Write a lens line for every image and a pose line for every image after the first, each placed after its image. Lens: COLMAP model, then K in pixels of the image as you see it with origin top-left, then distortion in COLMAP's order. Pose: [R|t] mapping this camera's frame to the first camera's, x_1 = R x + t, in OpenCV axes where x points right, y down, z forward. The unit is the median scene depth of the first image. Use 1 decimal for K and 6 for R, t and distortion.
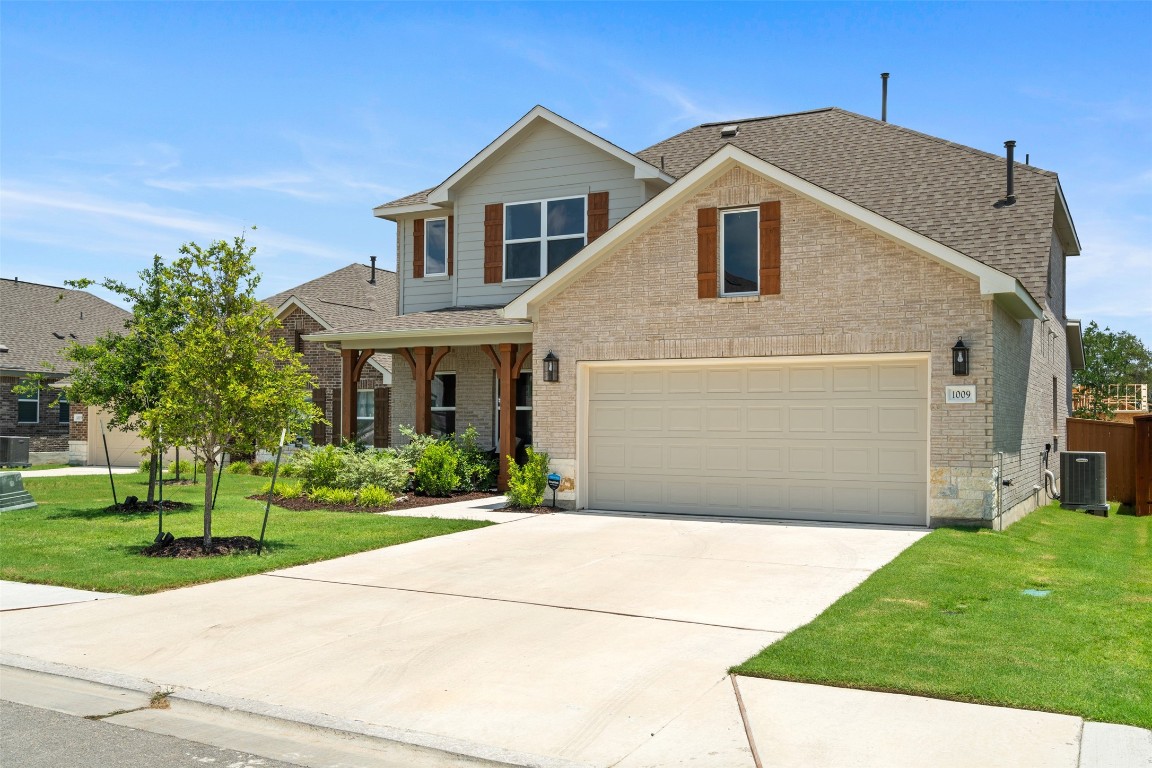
lens RADIAL K [[1040.3, 0, 576.0], [0, 1040.3, 384.0], [0, 0, 1]] dist [-0.004575, -0.002230]
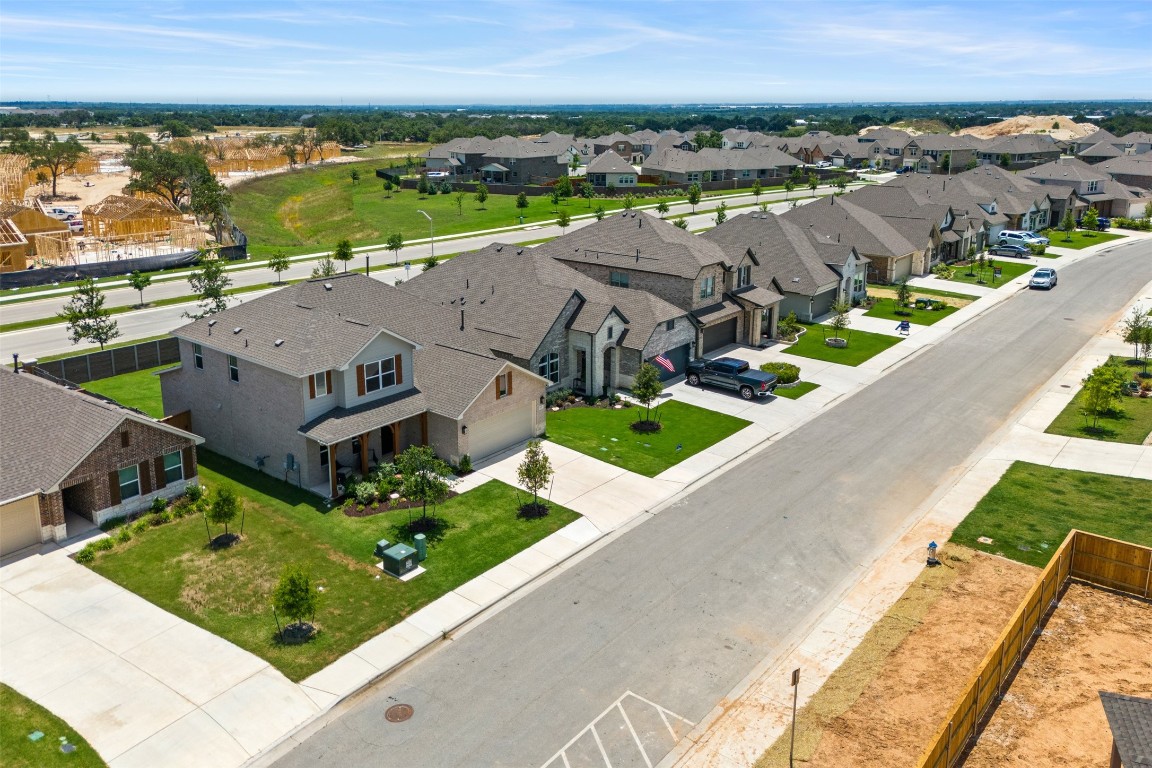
lens RADIAL K [[850.6, 0, 576.0], [0, 850.6, 384.0], [0, 0, 1]] dist [0.068237, -0.063739]
pose [[0.192081, -0.315344, 0.929335, -2.589819], [-0.038588, 0.943809, 0.328231, -1.127383], [-0.980620, -0.098908, 0.169119, 0.226428]]
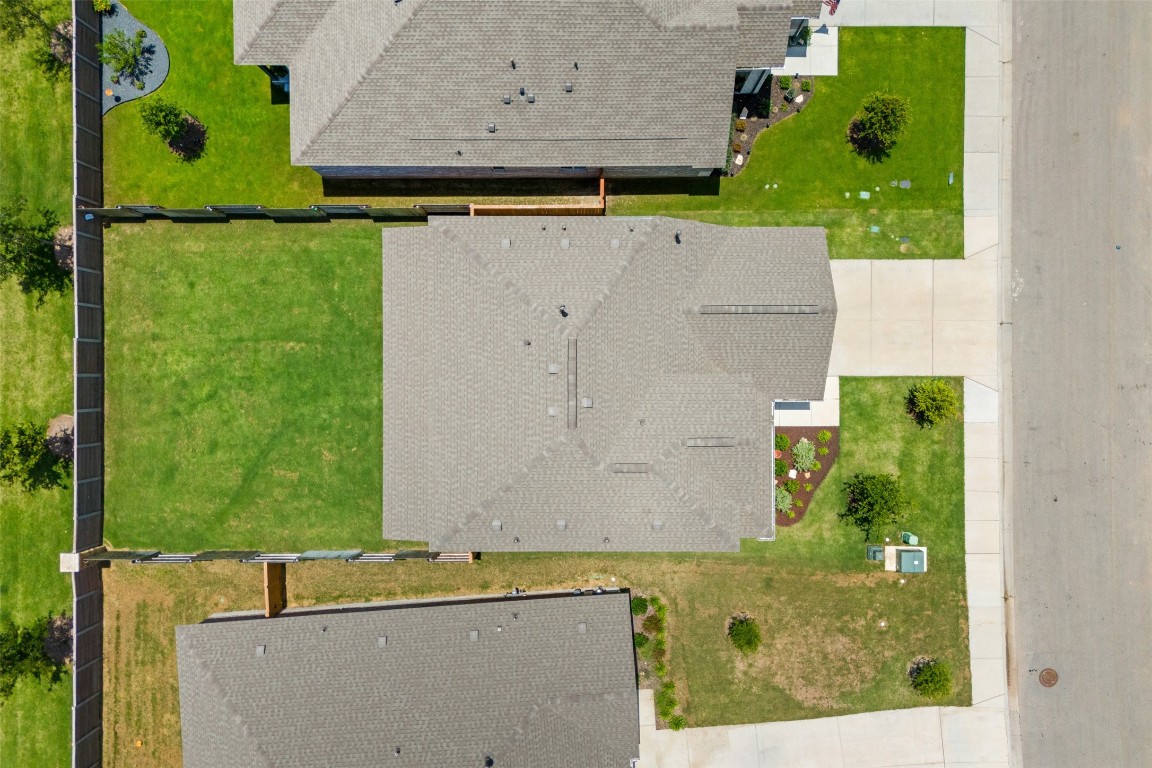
lens RADIAL K [[850.6, 0, 576.0], [0, 850.6, 384.0], [0, 0, 1]] dist [0.068237, -0.063739]
pose [[-0.474436, -0.880249, -0.008510, 0.320787], [-0.039858, 0.011823, 0.999135, -2.510969], [-0.879387, 0.474365, -0.040695, 1.795138]]
